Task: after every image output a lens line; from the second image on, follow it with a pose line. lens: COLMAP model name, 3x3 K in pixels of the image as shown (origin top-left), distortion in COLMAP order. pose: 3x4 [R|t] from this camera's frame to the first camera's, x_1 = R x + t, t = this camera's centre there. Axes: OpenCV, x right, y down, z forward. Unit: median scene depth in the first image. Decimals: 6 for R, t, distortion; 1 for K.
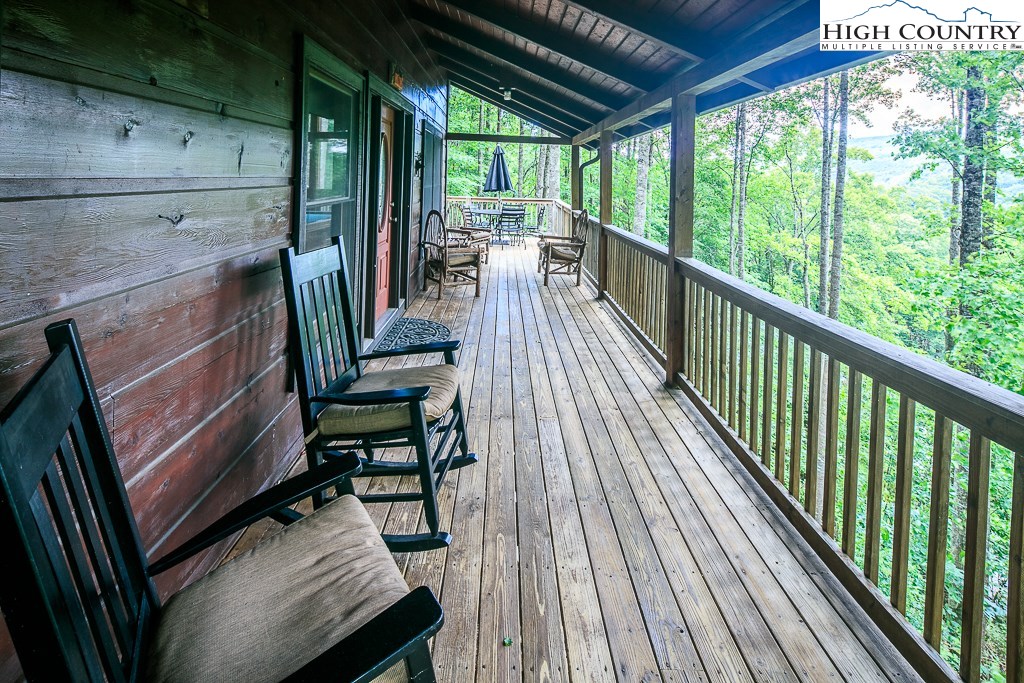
lens RADIAL K [[518.5, 0, 513.2], [0, 518.5, 312.9], [0, 0, 1]] dist [-0.004034, 0.000146]
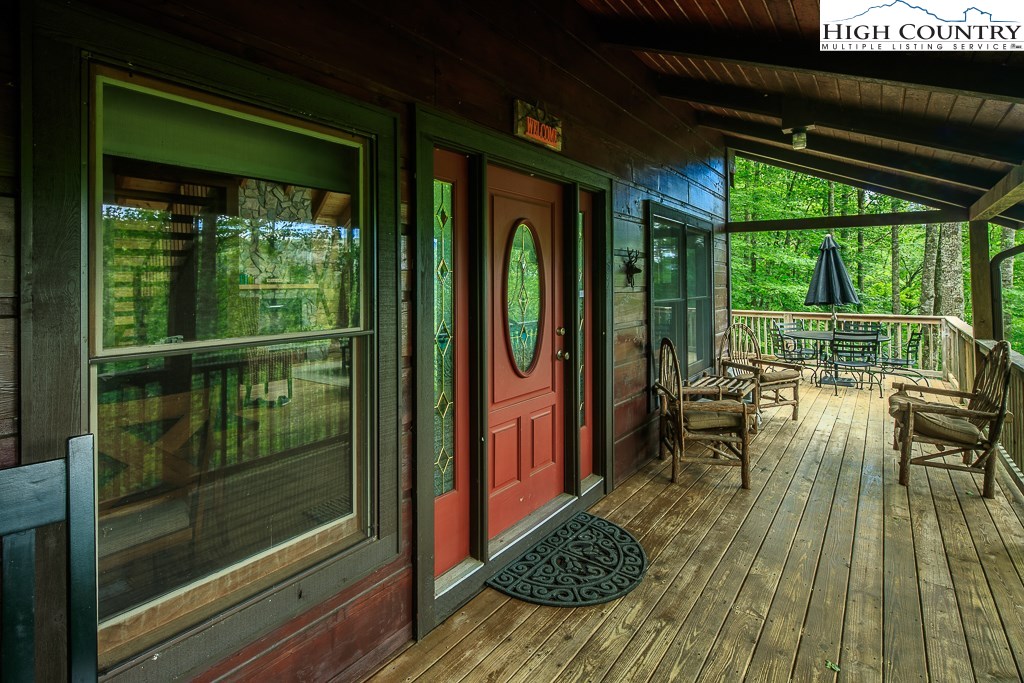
lens RADIAL K [[518.5, 0, 513.2], [0, 518.5, 312.9], [0, 0, 1]] dist [-0.004034, 0.000146]
pose [[0.787719, 0.002357, -0.616030, 0.074623], [-0.130141, 0.978060, -0.162669, -0.086917], [0.602131, 0.208308, 0.770744, 0.341155]]
